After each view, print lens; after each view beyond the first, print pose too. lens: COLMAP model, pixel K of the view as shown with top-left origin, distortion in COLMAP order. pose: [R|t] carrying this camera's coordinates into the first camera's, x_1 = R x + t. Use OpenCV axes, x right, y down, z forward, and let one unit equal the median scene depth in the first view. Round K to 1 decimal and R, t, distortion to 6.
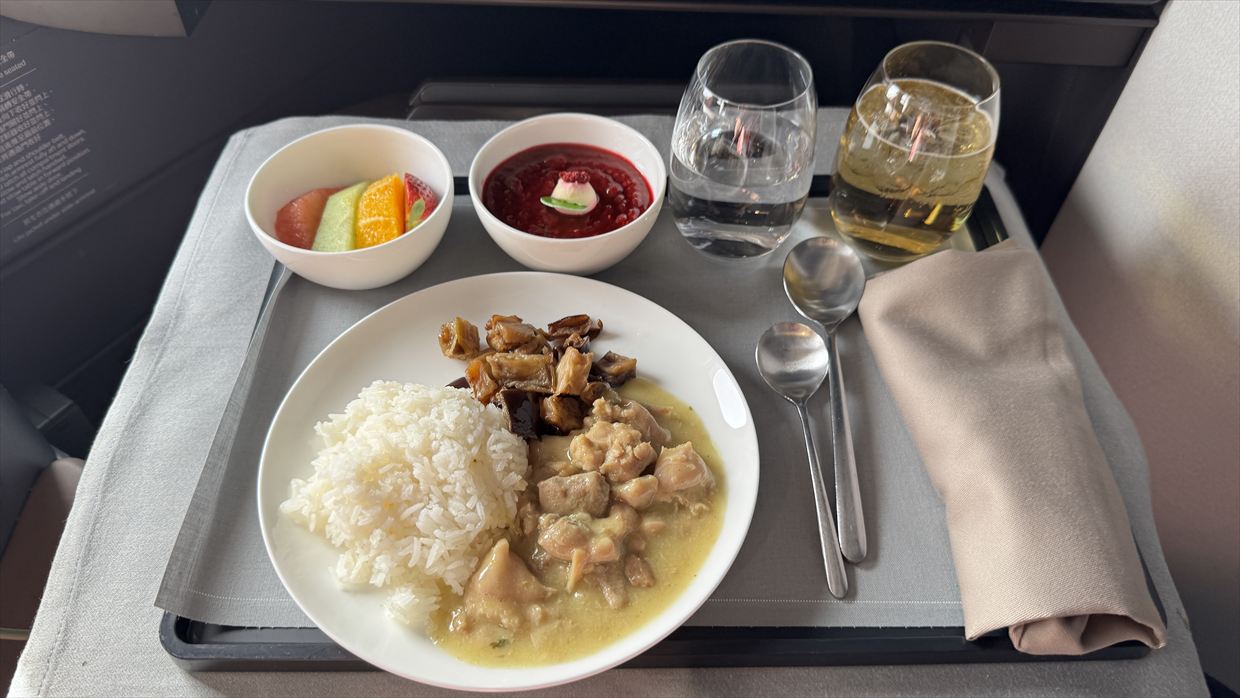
lens RADIAL K [[925.2, 0, 620.0], [0, 925.2, 349.0], [0, 0, 1]] dist [0.004512, -0.005906]
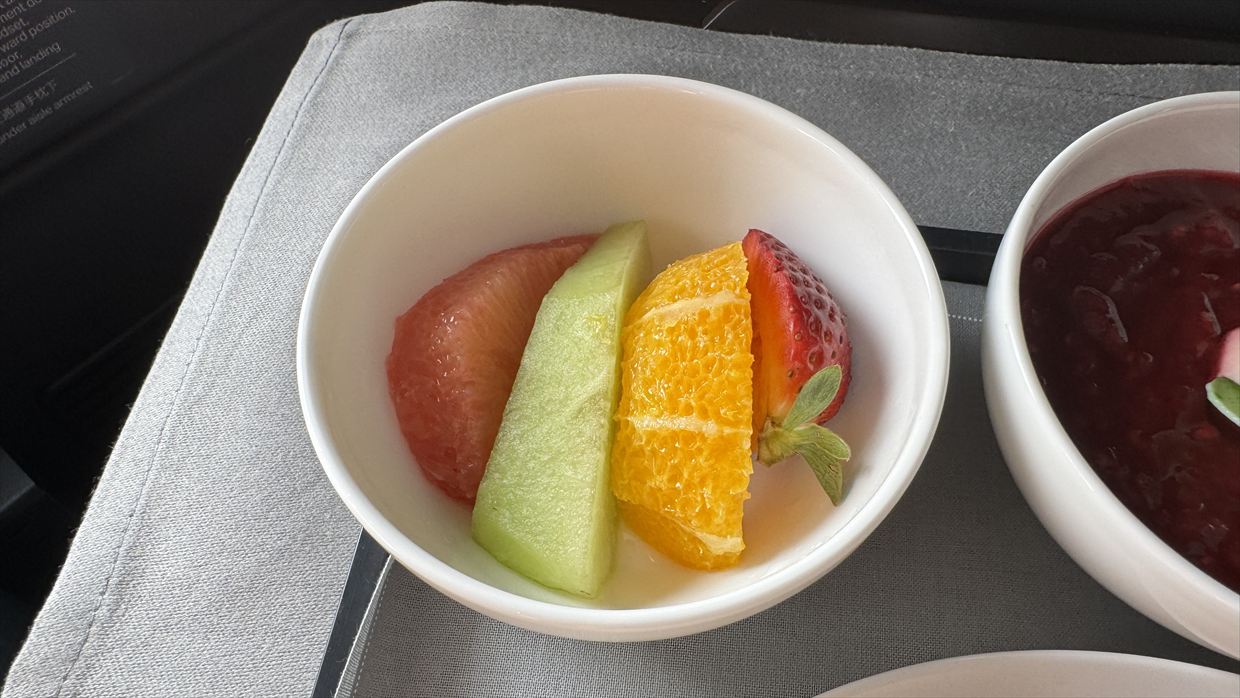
lens RADIAL K [[889.0, 0, 620.0], [0, 889.0, 349.0], [0, 0, 1]] dist [0.005905, 0.006361]
pose [[0.987088, 0.122816, -0.102828, -0.319172], [-0.100651, 0.974963, 0.198285, -0.274259], [0.124606, -0.185375, 0.974736, 0.867320]]
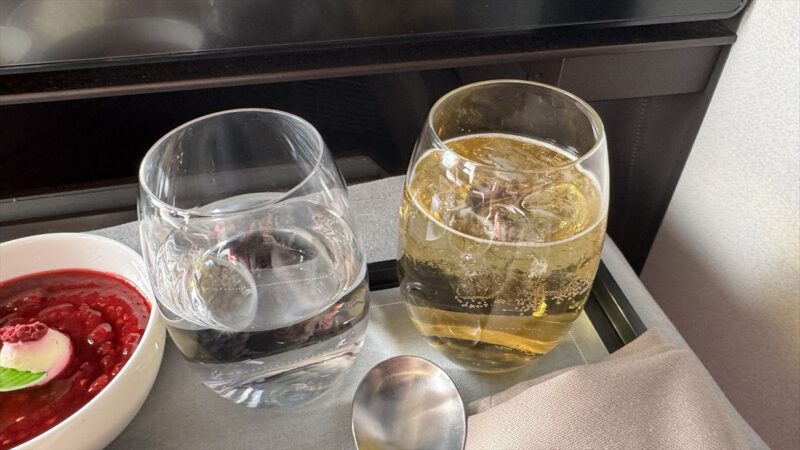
lens RADIAL K [[573.5, 0, 400.0], [0, 573.5, 225.0], [0, 0, 1]] dist [0.005905, 0.006361]
pose [[0.984041, -0.141456, 0.107955, 0.234660], [0.154878, 0.979582, -0.128187, -0.207247], [-0.087618, 0.142861, 0.985857, 0.680644]]
